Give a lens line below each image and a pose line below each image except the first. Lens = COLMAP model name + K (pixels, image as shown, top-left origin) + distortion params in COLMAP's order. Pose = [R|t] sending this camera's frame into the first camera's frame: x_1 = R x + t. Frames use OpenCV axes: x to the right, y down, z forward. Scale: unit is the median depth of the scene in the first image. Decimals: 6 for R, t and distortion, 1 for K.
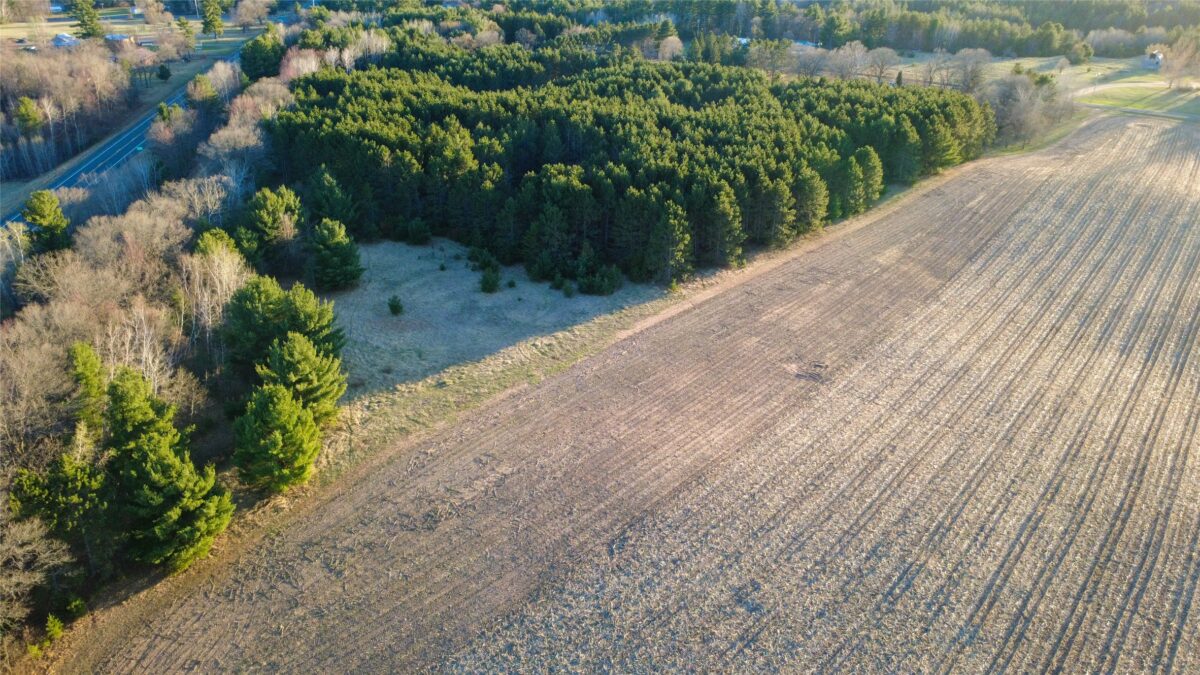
lens RADIAL K [[871.1, 0, 598.9], [0, 871.1, 336.2], [0, 0, 1]] dist [0.002205, -0.000567]
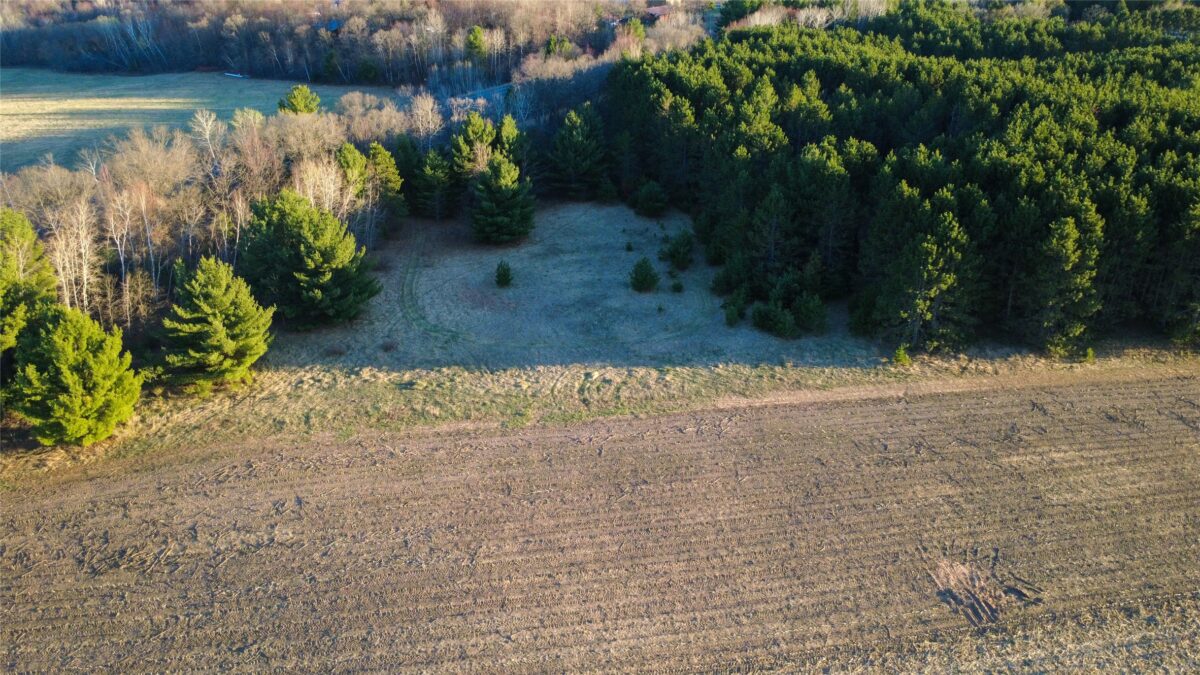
lens RADIAL K [[871.1, 0, 600.5], [0, 871.1, 339.7], [0, 0, 1]] dist [0.002205, -0.000567]
pose [[0.770131, 0.266238, -0.579669, 0.267551], [-0.264959, 0.960146, 0.088972, -0.066307], [0.580254, 0.085069, 0.809980, 0.412705]]
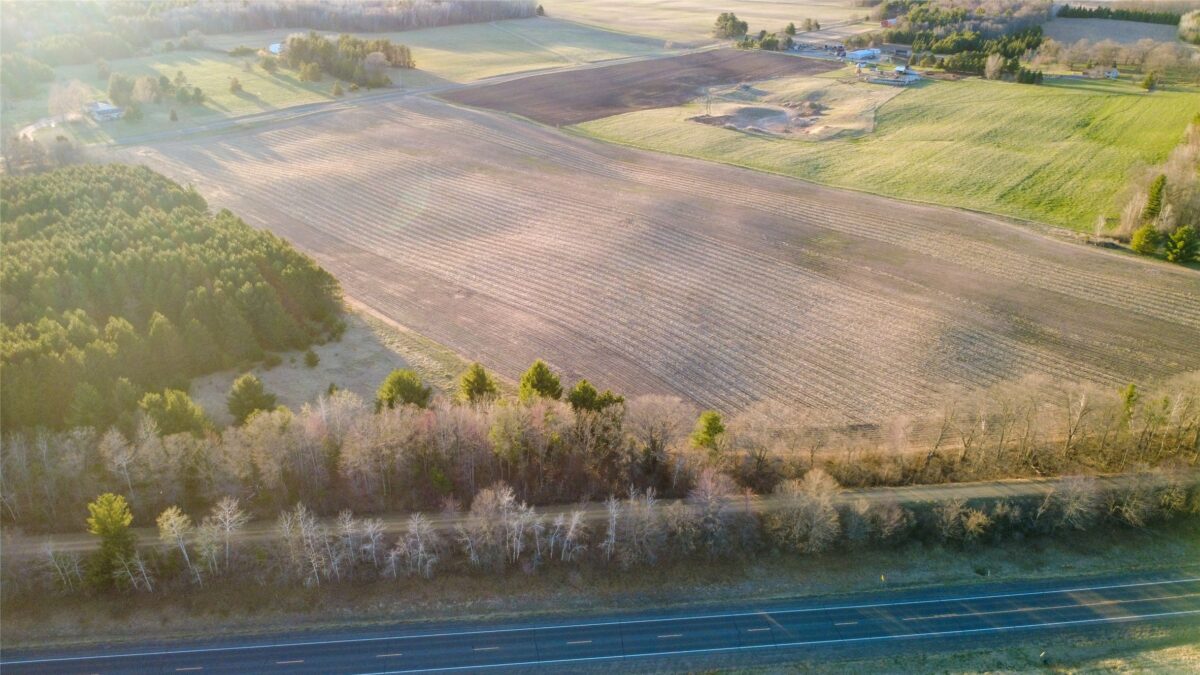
lens RADIAL K [[871.1, 0, 598.5], [0, 871.1, 339.3], [0, 0, 1]] dist [0.002205, -0.000567]
pose [[0.033121, -0.434171, 0.900221, -1.356457], [0.408870, 0.827782, 0.384191, -0.438274], [-0.911991, 0.355349, 0.204937, 0.298045]]
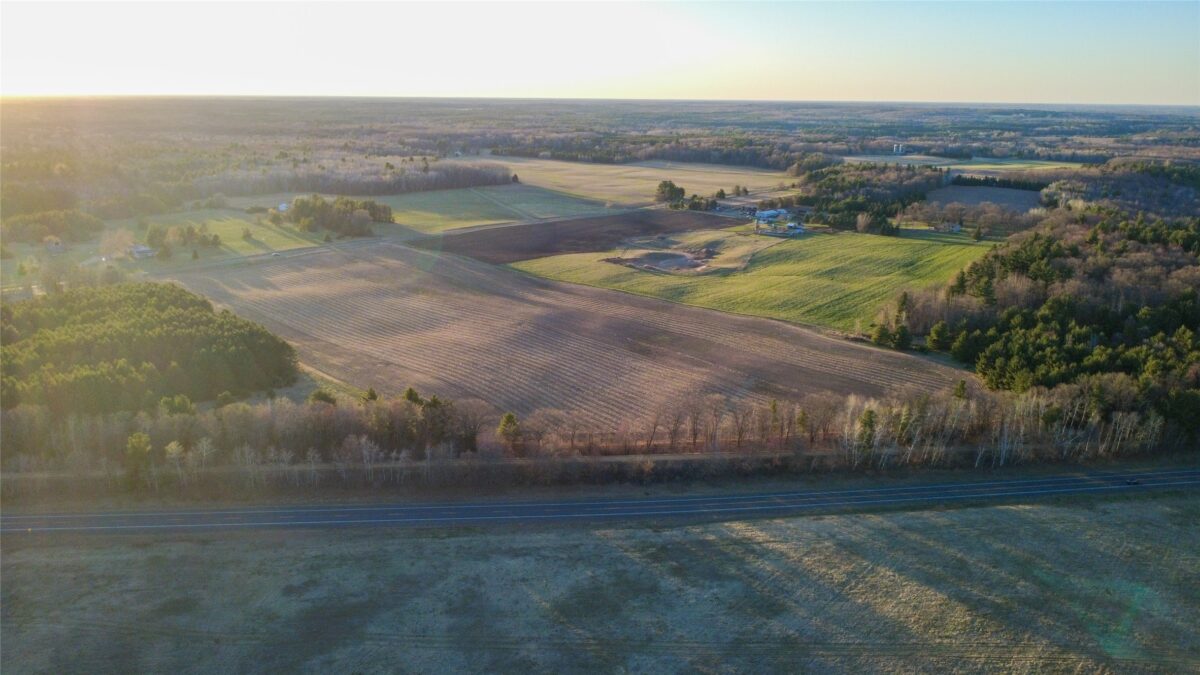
lens RADIAL K [[871.1, 0, 601.7], [0, 871.1, 336.6], [0, 0, 1]] dist [0.002205, -0.000567]
pose [[0.040006, -0.264141, 0.963654, -2.119891], [0.406811, 0.885181, 0.225743, -0.339283], [-0.912636, 0.382994, 0.142868, -0.086021]]
